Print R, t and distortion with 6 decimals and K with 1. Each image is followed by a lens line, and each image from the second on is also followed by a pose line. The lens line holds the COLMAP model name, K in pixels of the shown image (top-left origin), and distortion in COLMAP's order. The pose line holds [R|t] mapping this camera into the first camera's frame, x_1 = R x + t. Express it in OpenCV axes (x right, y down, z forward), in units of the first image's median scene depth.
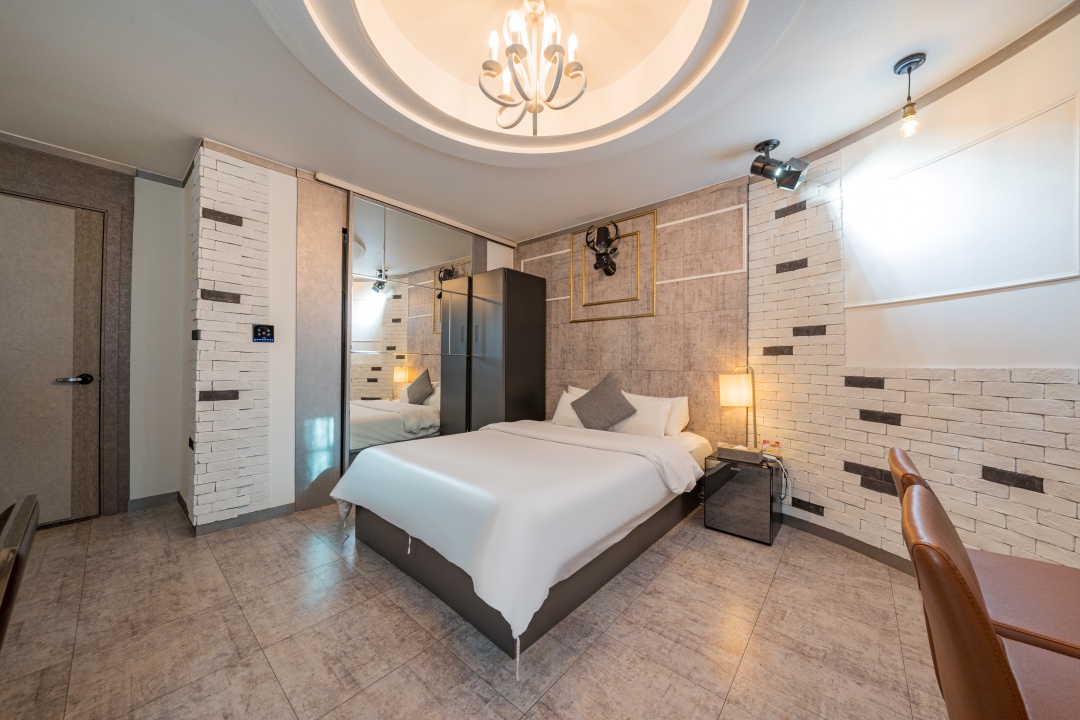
lens RADIAL K [[373.1, 0, 547.2], [0, 373.1, 360.8], [0, 0, 1]] dist [-0.005622, 0.000028]
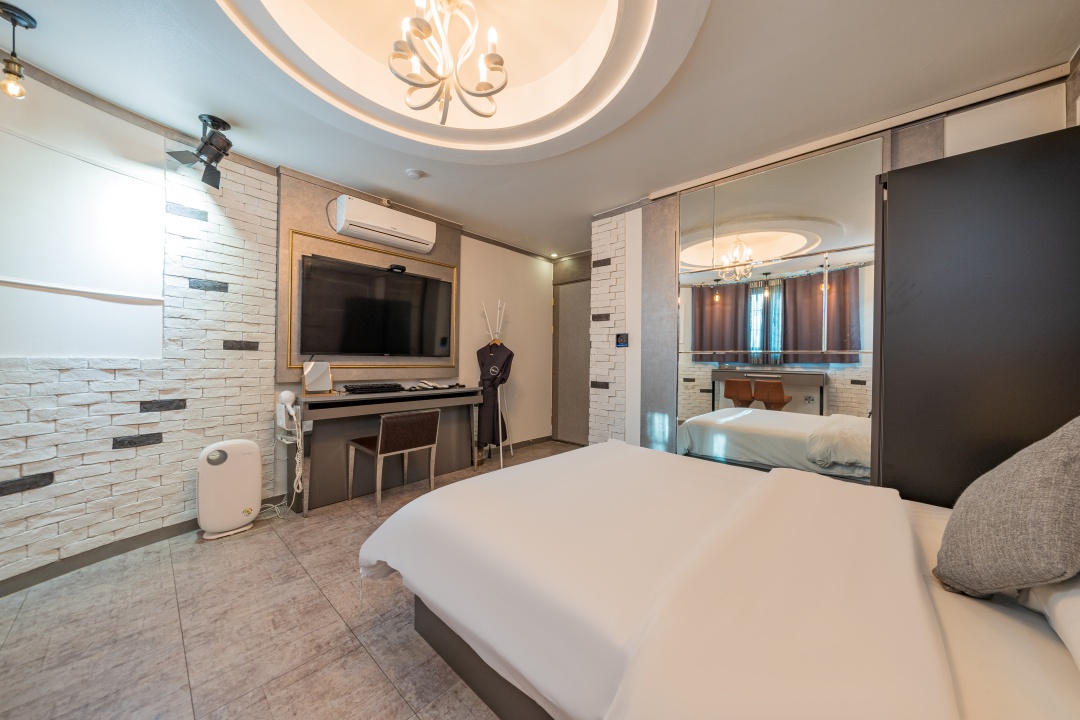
lens RADIAL K [[365.5, 0, 540.0], [0, 365.5, 360.0], [0, 0, 1]] dist [-0.006228, -0.000040]
pose [[-0.044020, -0.008891, -0.998991, 0.535068], [-0.004798, 0.999951, -0.008688, 0.007766], [0.999019, 0.004410, -0.044060, 0.773995]]
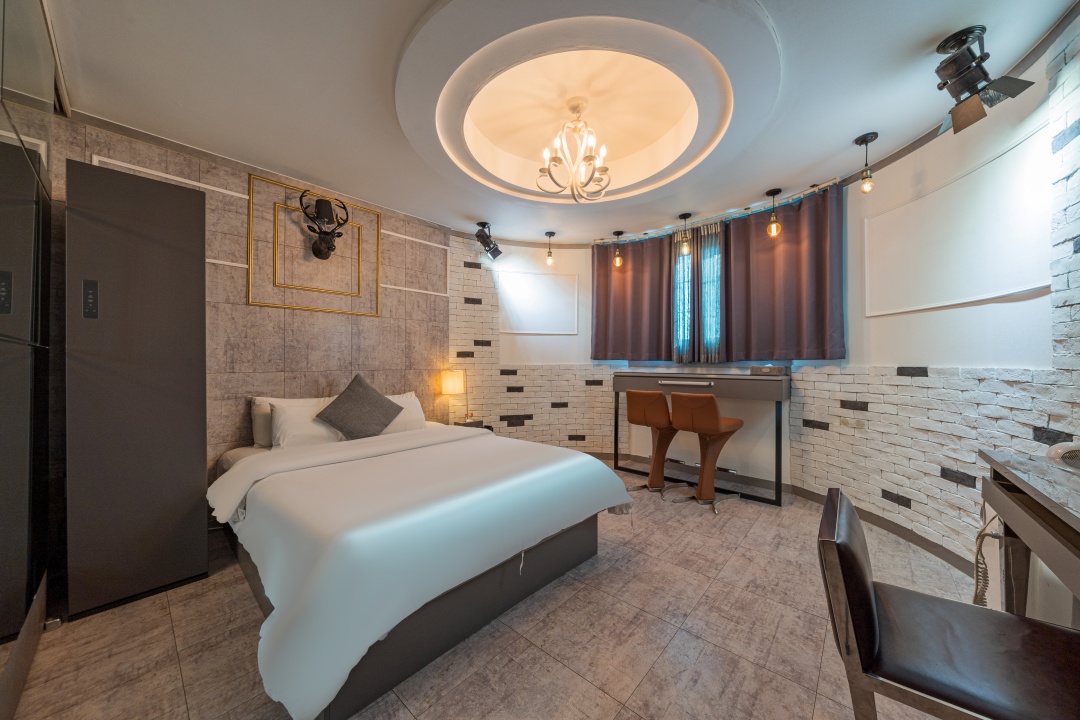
lens RADIAL K [[373.1, 0, 547.2], [0, 373.1, 360.8], [0, 0, 1]] dist [-0.005622, 0.000028]
pose [[0.006838, -0.002335, 0.999974, -0.911411], [-0.008116, 0.999964, 0.002390, -0.007355], [-0.999944, -0.008132, 0.006819, 0.660996]]
